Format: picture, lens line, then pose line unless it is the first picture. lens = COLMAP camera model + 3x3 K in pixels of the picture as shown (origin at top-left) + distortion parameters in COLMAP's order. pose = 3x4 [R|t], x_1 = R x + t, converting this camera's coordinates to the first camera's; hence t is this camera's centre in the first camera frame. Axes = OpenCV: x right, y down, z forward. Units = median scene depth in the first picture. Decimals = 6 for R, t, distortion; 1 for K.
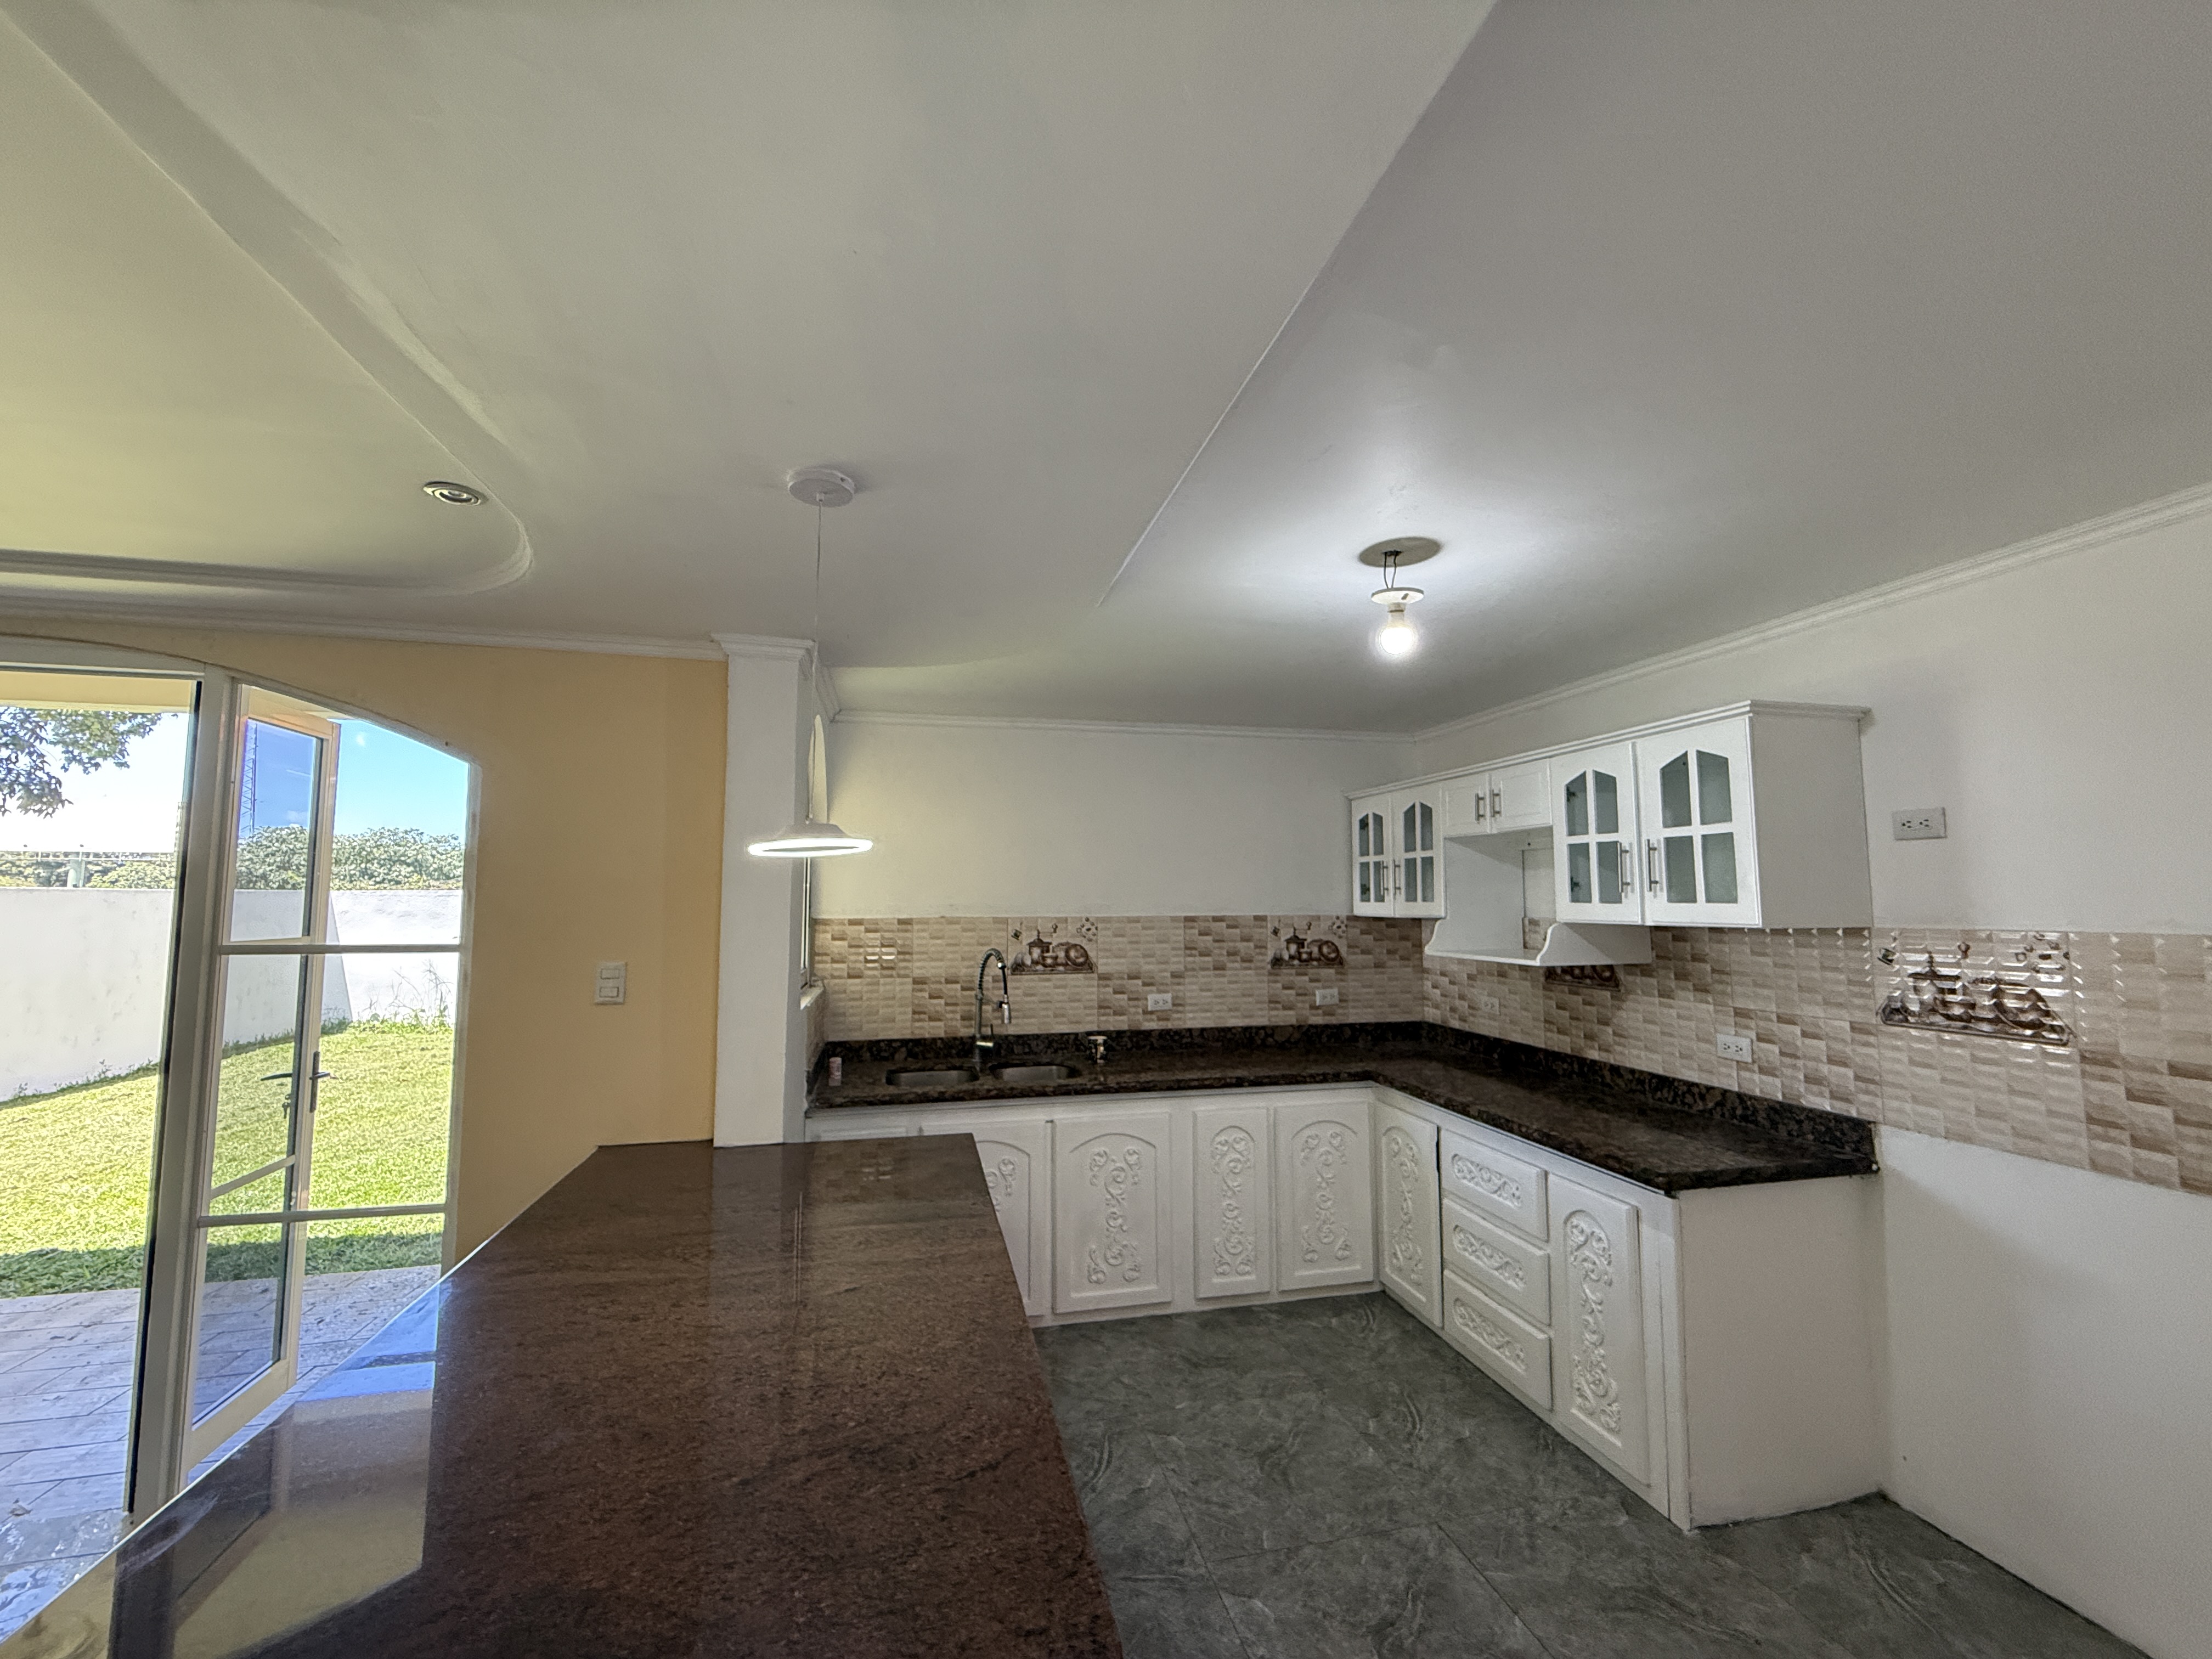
lens RADIAL K [[886.5, 0, 1094.3], [0, 886.5, 825.2], [0, 0, 1]] dist [-0.000912, -0.000420]
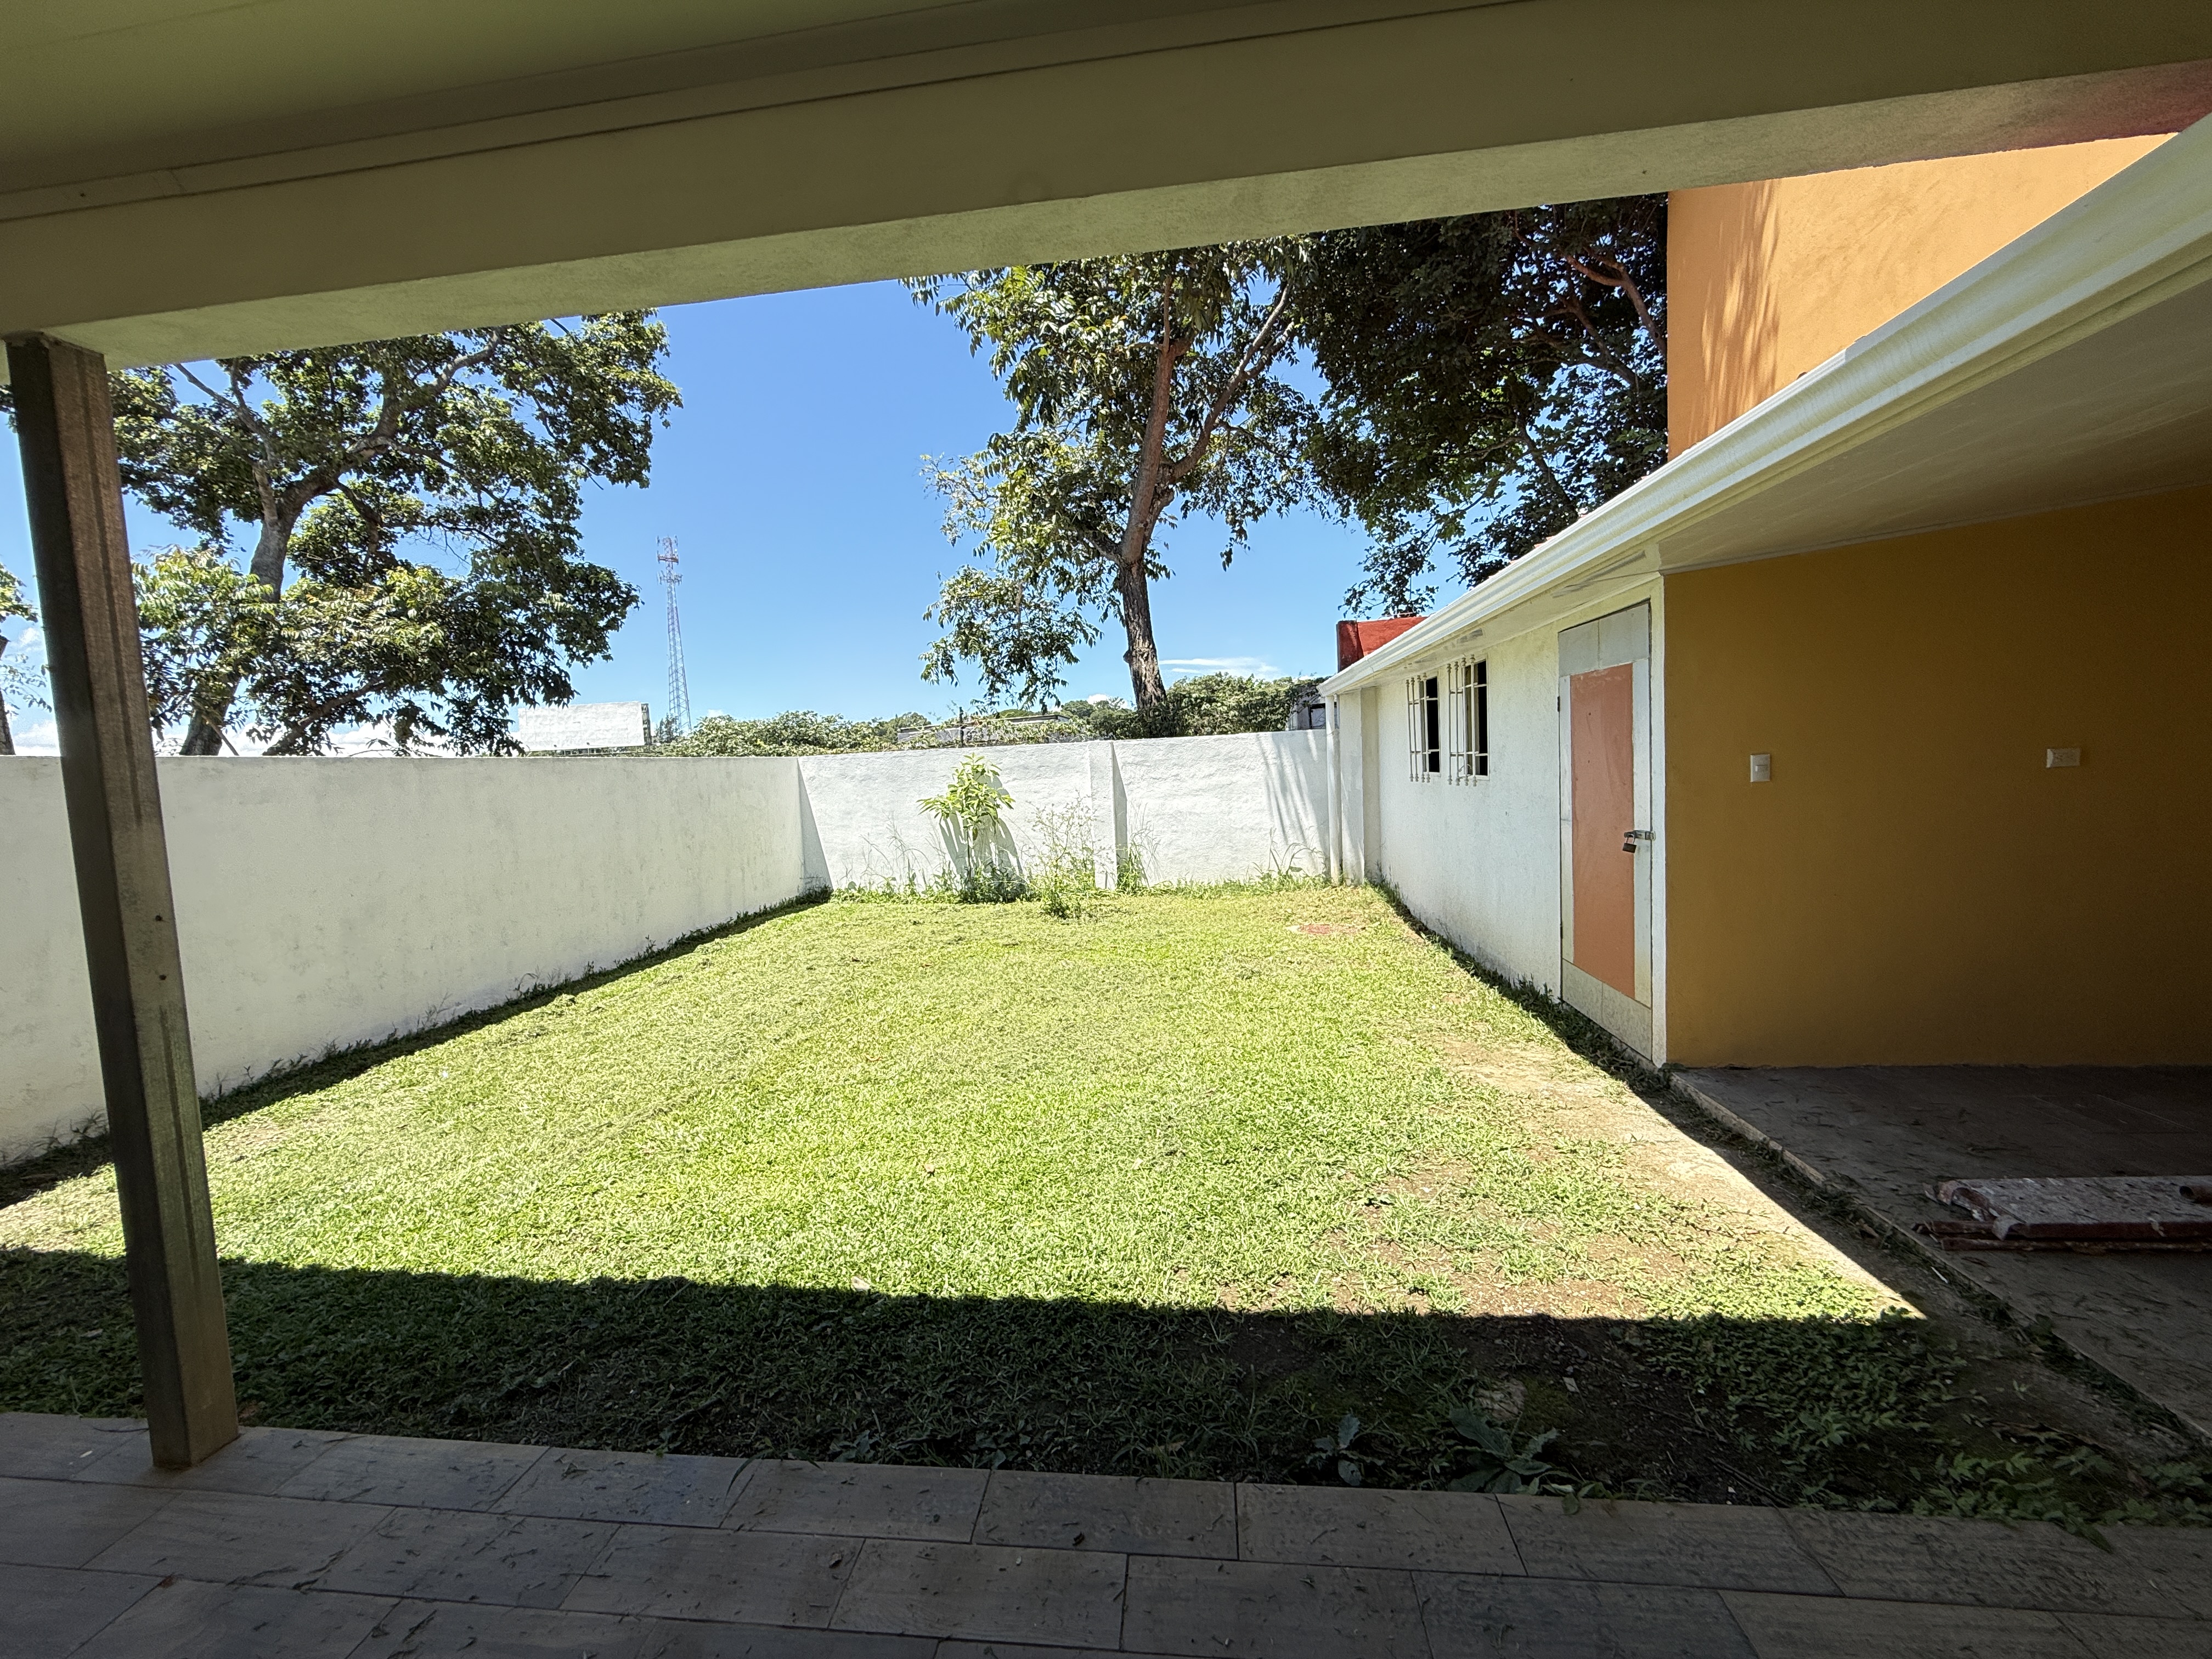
lens RADIAL K [[886.5, 0, 1094.3], [0, 886.5, 825.2], [0, 0, 1]] dist [-0.000912, -0.000420]
pose [[0.942559, -0.020608, -0.333404, -0.242723], [0.074085, 0.986135, 0.148489, 0.028776], [0.325722, -0.164660, 0.931017, 0.201141]]
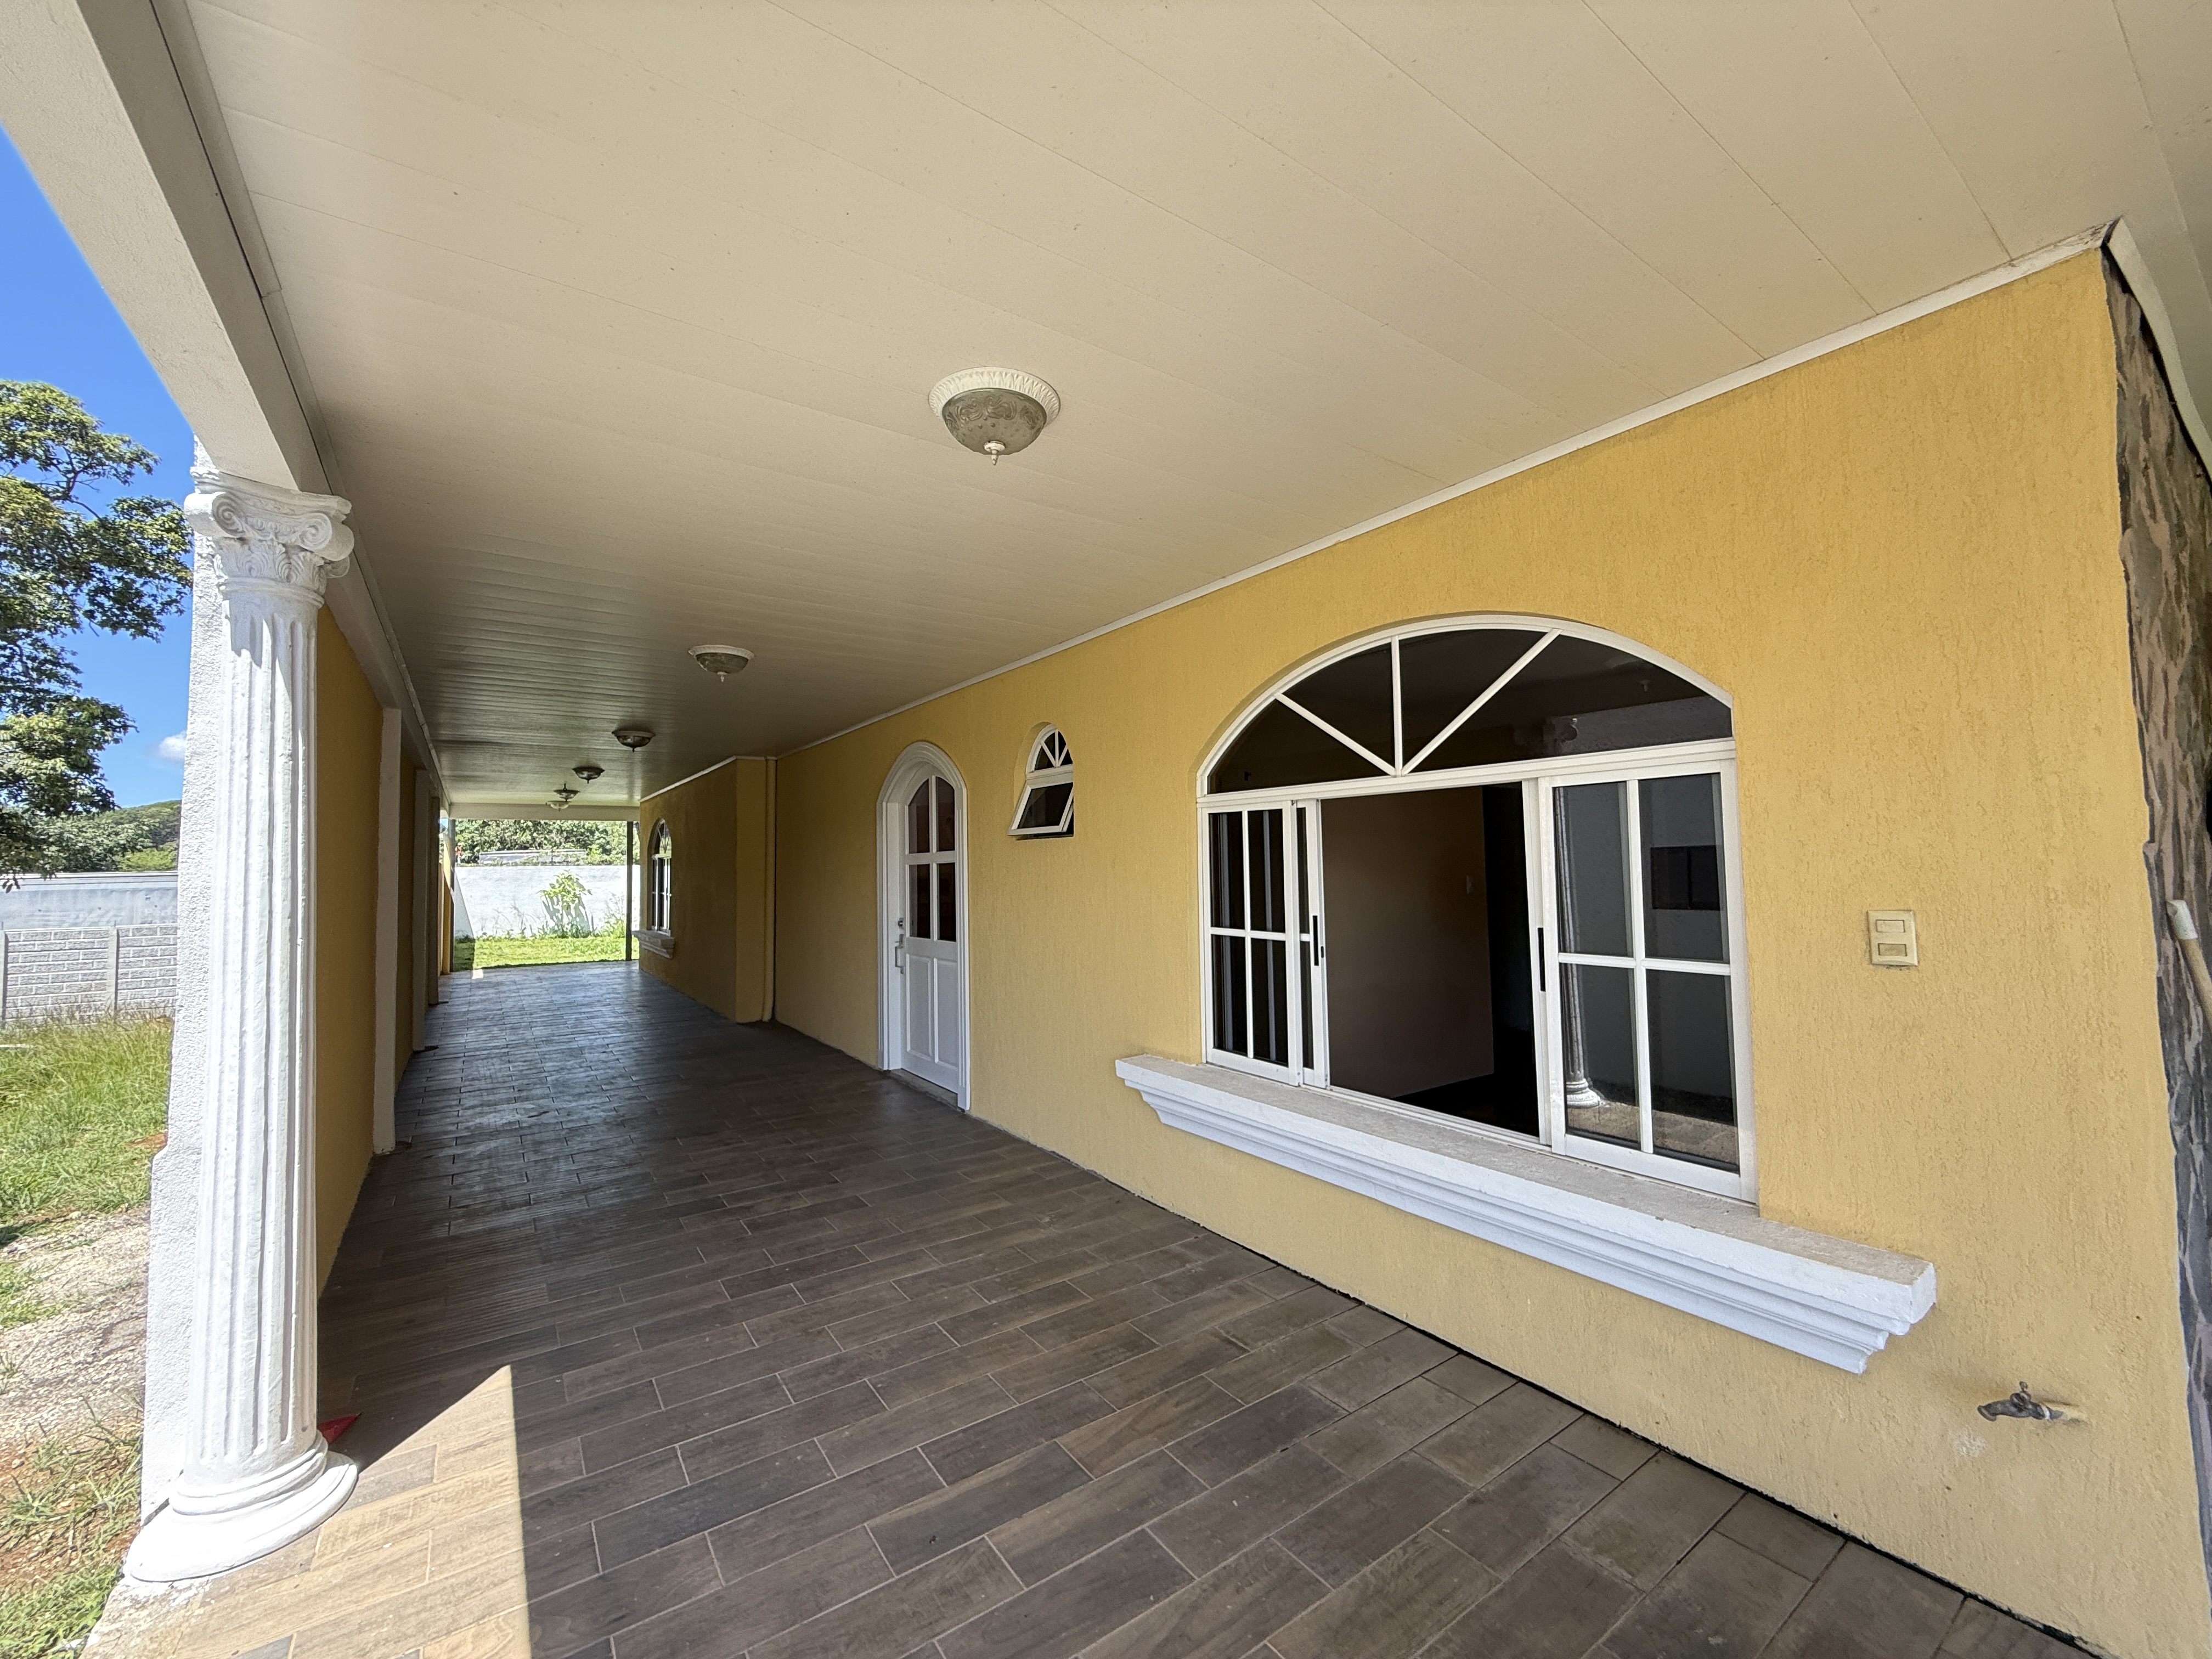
lens RADIAL K [[886.5, 0, 1094.3], [0, 886.5, 825.2], [0, 0, 1]] dist [-0.000912, -0.000420]
pose [[0.922800, 0.009526, 0.385162, -0.350113], [-0.021051, 0.999448, 0.025716, -0.087060], [-0.384704, -0.031839, 0.922491, -1.204025]]
